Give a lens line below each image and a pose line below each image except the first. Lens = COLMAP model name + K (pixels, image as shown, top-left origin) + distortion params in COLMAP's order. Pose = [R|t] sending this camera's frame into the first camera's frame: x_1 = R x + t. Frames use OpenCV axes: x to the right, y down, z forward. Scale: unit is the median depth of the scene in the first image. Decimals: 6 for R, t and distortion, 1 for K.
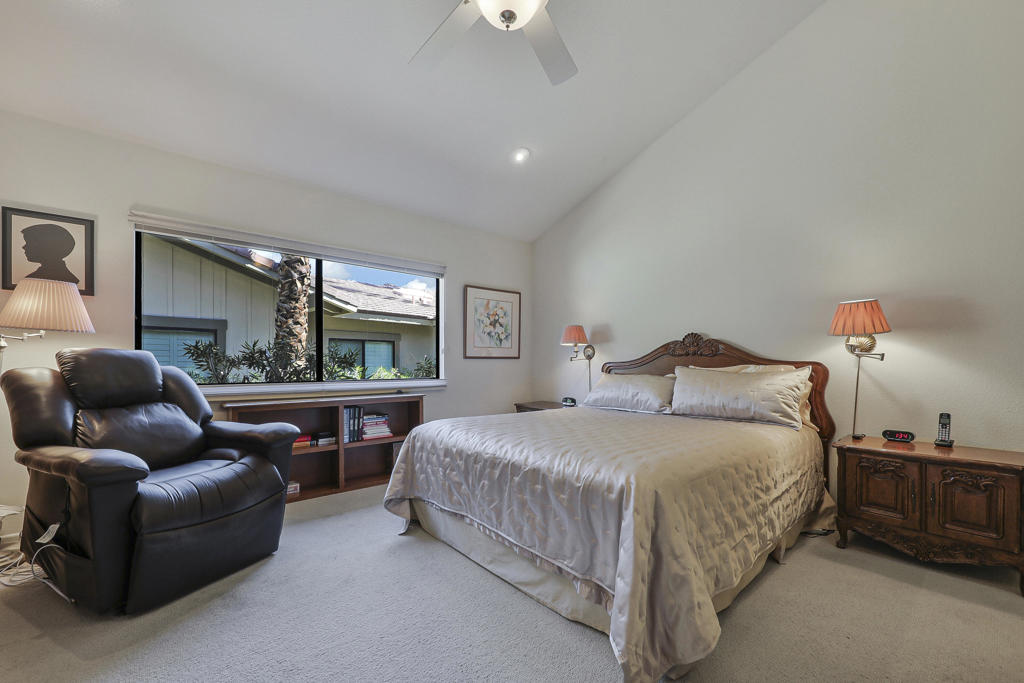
lens RADIAL K [[405.0, 0, 514.3], [0, 405.0, 359.5], [0, 0, 1]] dist [-0.000976, -0.001052]
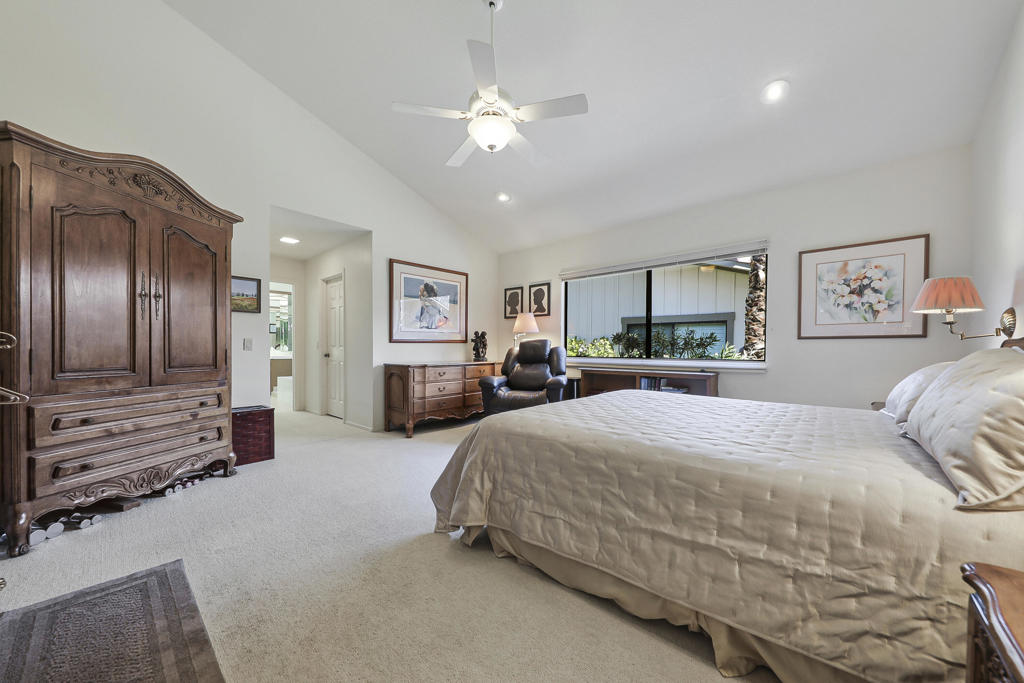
lens RADIAL K [[365.8, 0, 513.0], [0, 365.8, 349.4], [0, 0, 1]] dist [-0.000812, -0.000057]
pose [[0.139340, 0.004626, -0.990234, 0.525675], [0.008002, 0.999951, 0.005798, 0.009433], [0.990212, -0.008731, 0.139296, 0.283359]]
